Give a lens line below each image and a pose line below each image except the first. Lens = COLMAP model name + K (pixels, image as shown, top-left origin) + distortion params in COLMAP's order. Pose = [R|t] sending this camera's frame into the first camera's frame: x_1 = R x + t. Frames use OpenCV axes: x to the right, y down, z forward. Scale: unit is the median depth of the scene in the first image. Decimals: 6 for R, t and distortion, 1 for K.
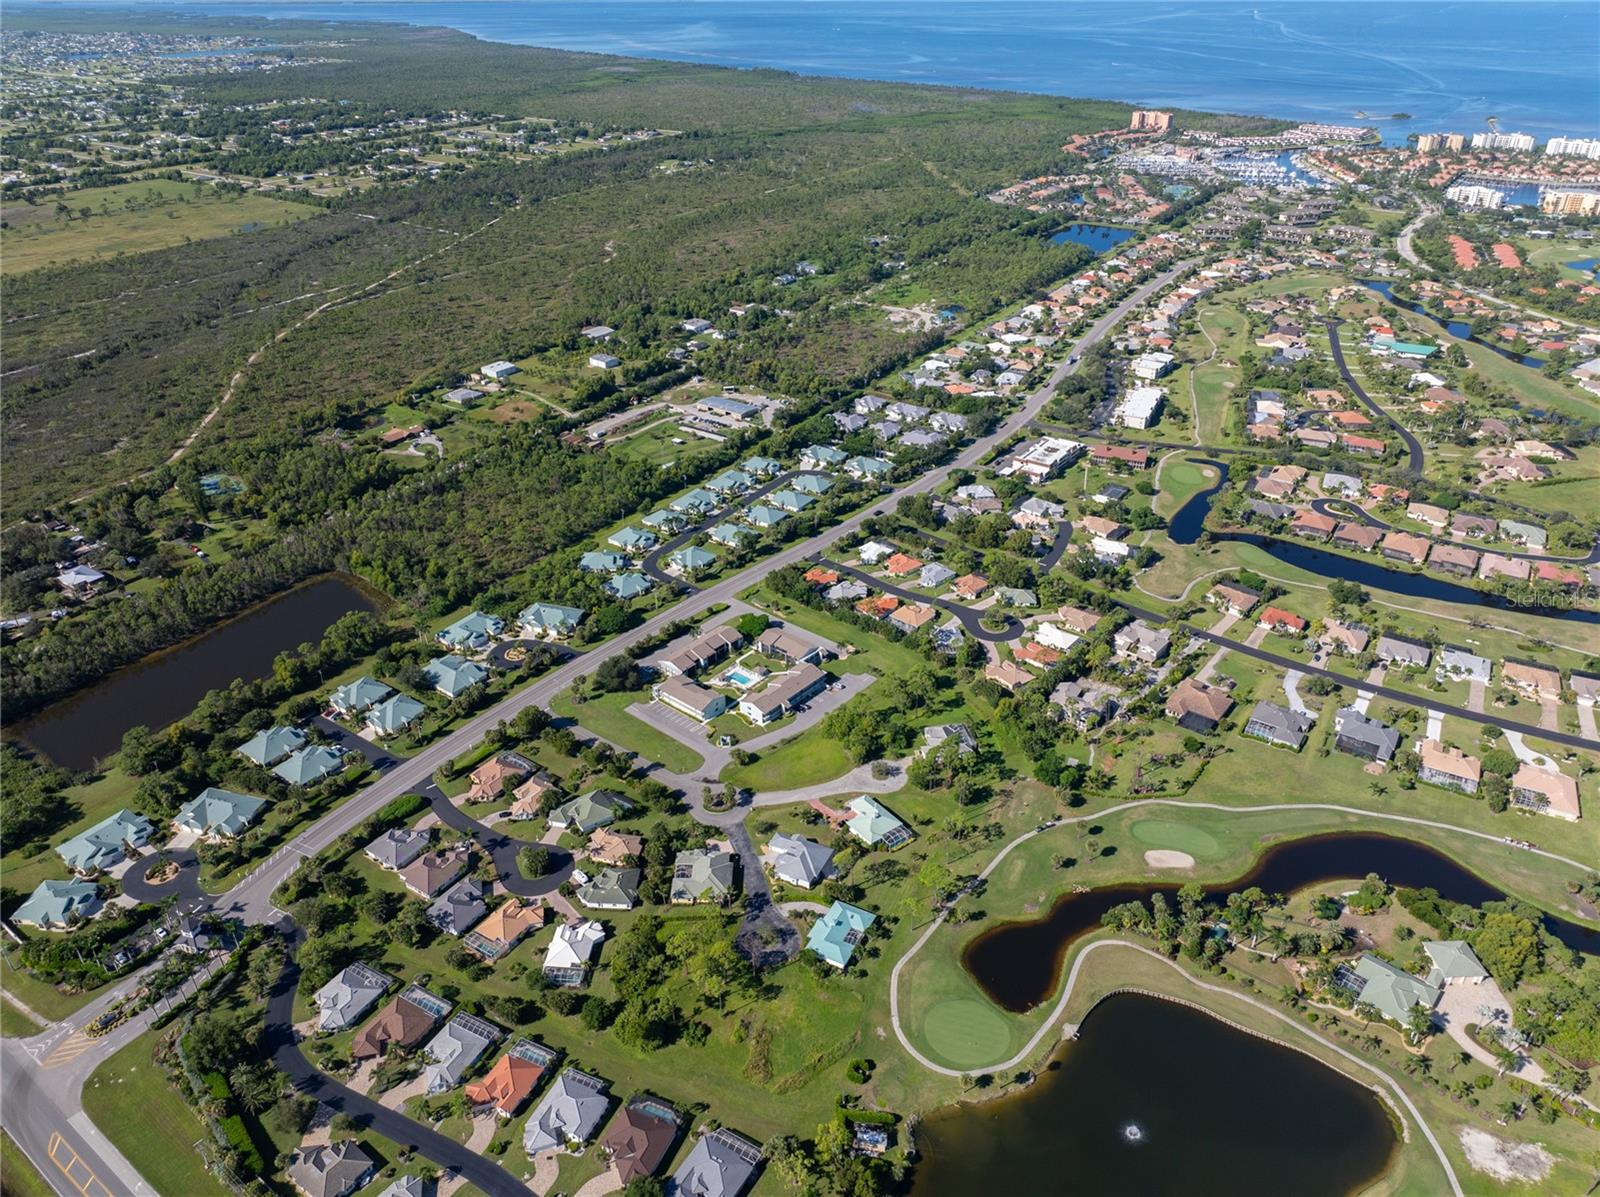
lens RADIAL K [[1120.0, 0, 790.4], [0, 1120.0, 588.2], [0, 0, 1]] dist [-0.038399, 0.011308]
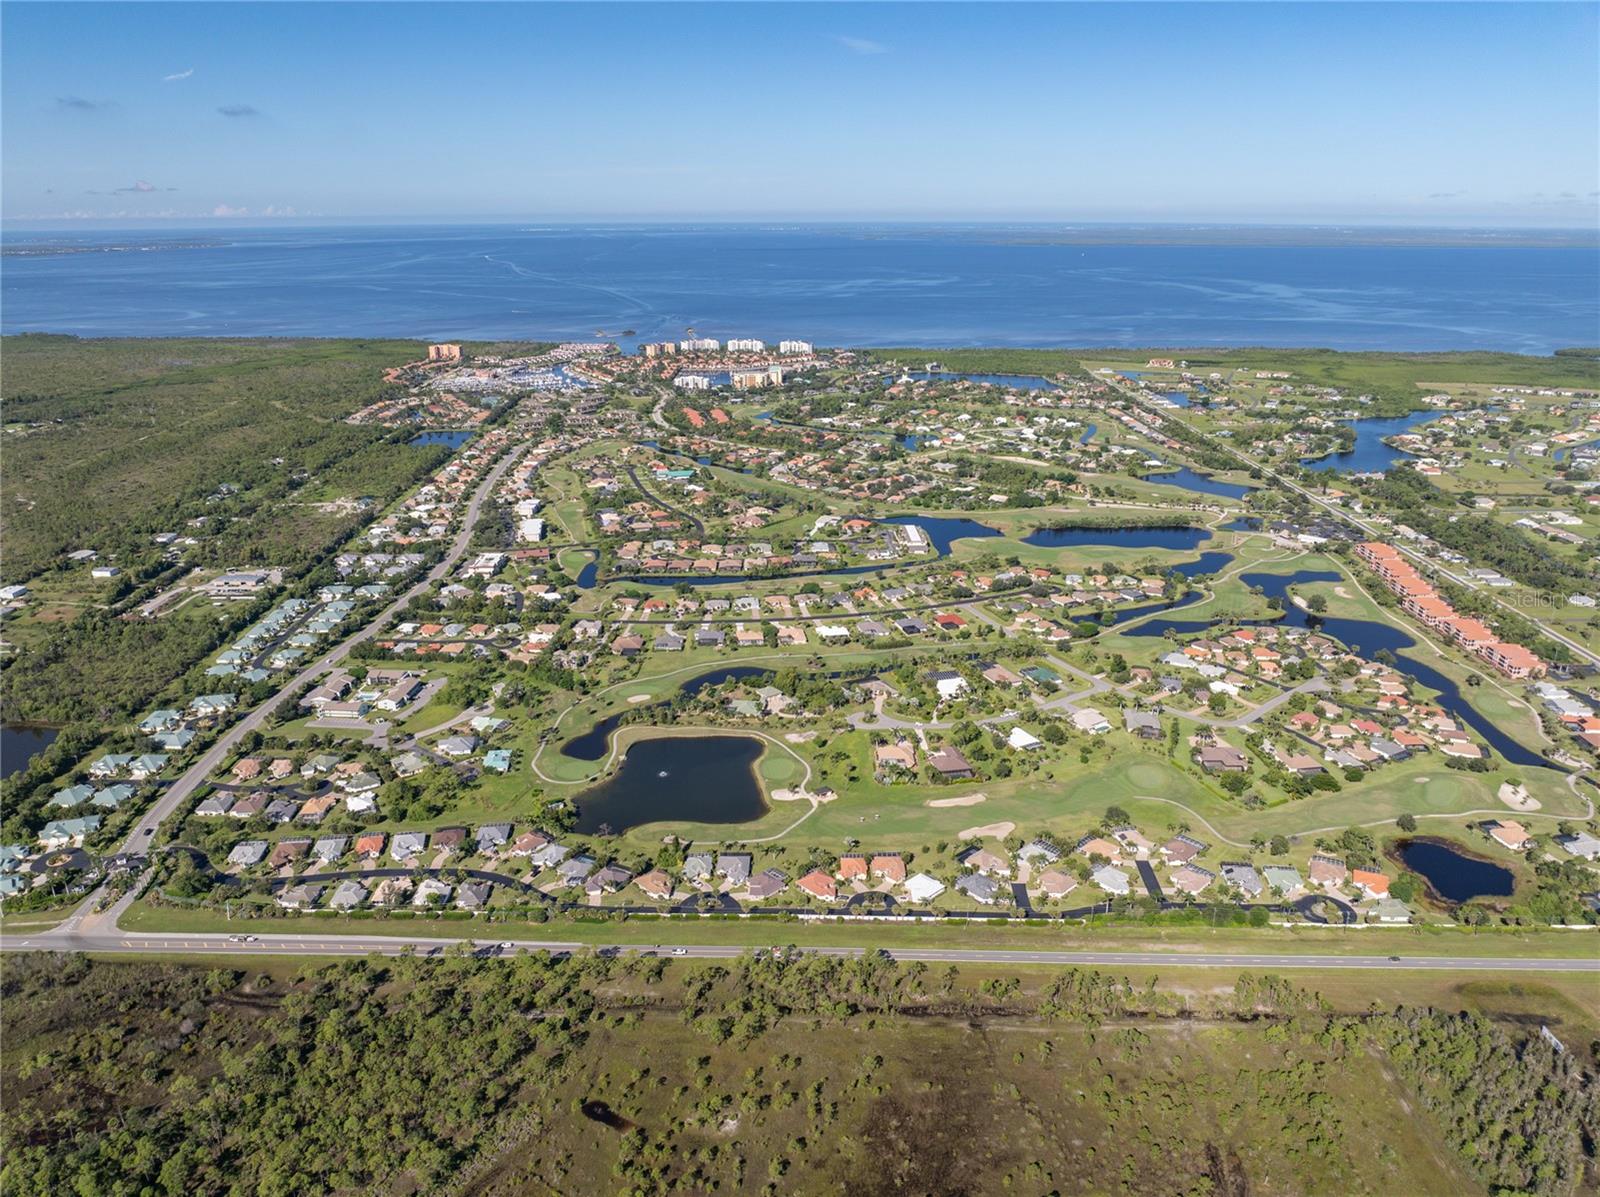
lens RADIAL K [[1120.0, 0, 809.1], [0, 1120.0, 609.2], [0, 0, 1]] dist [-0.038399, 0.011308]
pose [[0.805713, -0.198144, 0.558180, -0.280853], [0.289719, 0.953794, -0.079620, 0.190323], [-0.516613, 0.225866, 0.825891, -0.474575]]
